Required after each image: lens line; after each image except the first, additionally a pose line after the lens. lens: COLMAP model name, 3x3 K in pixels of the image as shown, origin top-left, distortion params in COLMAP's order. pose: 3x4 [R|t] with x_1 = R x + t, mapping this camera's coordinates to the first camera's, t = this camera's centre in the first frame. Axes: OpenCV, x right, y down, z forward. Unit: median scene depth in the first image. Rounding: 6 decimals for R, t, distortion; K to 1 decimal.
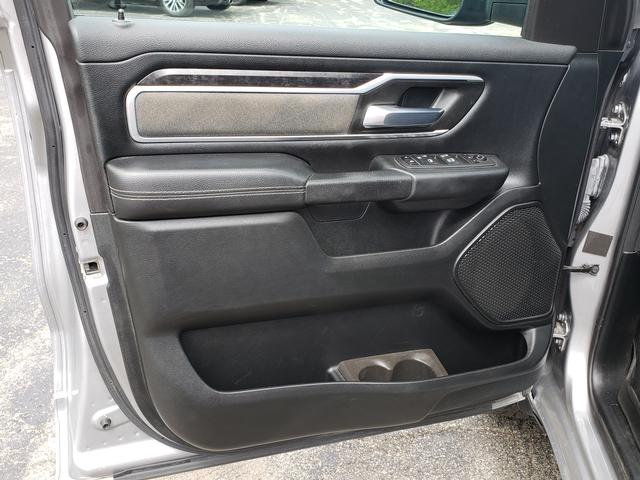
lens RADIAL K [[607.1, 0, 320.0], [0, 607.1, 240.0], [0, 0, 1]] dist [0.011720, -0.018134]
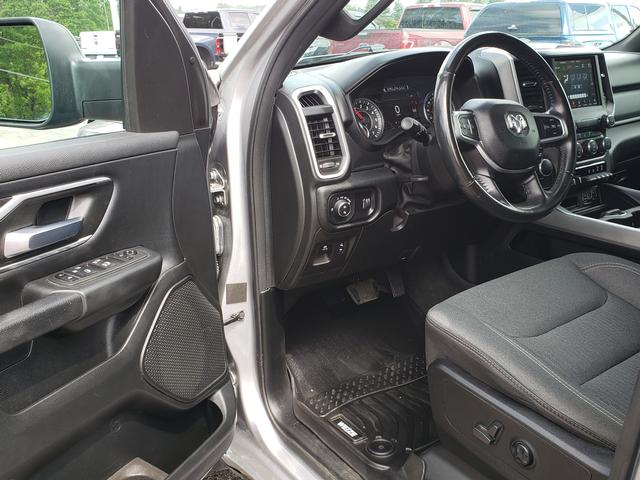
lens RADIAL K [[607.1, 0, 320.0], [0, 607.1, 240.0], [0, 0, 1]] dist [0.011720, -0.018134]
pose [[0.737946, -0.272039, 0.617601, -0.110541], [0.338974, 0.940749, 0.009353, -0.056470], [-0.583552, 0.202449, 0.786436, 0.034194]]
